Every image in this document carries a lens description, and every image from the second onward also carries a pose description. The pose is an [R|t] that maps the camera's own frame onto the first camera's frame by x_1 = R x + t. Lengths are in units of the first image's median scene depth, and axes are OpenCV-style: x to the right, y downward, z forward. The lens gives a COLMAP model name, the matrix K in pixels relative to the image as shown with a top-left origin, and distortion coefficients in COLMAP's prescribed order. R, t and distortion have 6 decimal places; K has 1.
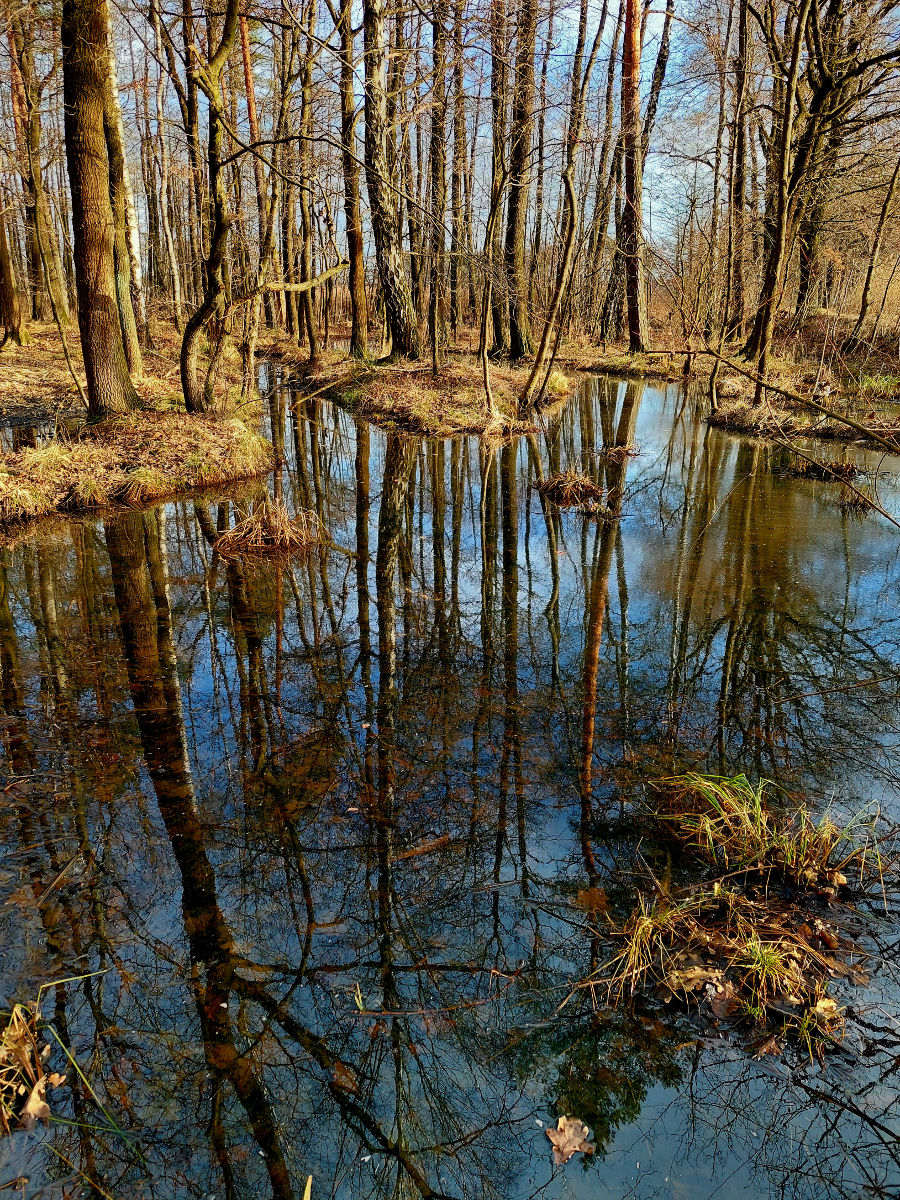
lens RADIAL K [[836.9, 0, 450.0], [0, 836.9, 600.0], [0, 0, 1]] dist [0.003697, 0.000633]
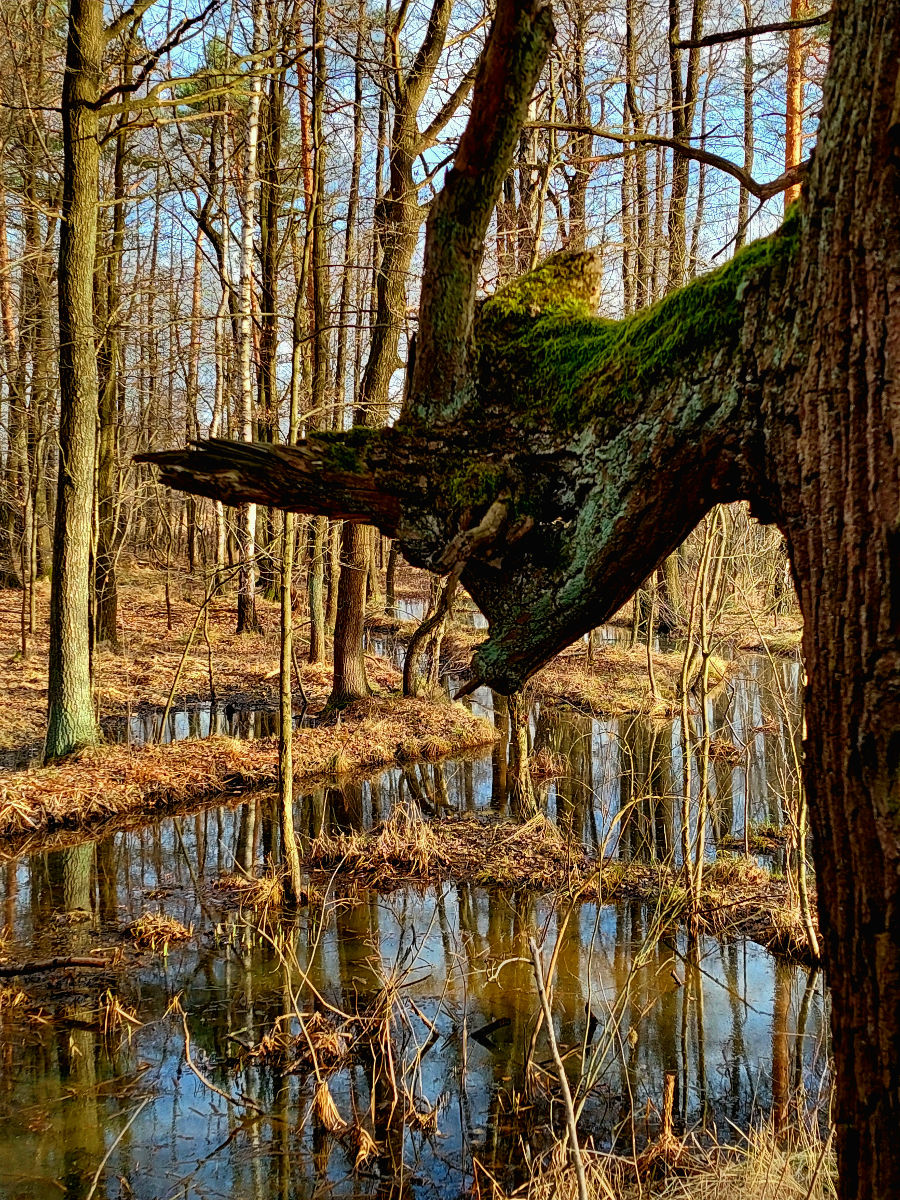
lens RADIAL K [[836.9, 0, 450.0], [0, 836.9, 600.0], [0, 0, 1]] dist [0.003697, 0.000633]
pose [[0.983764, -0.019160, -0.178444, -0.021645], [-0.040207, 0.945483, -0.323180, 0.041814], [0.174908, 0.325107, 0.929361, -0.204061]]
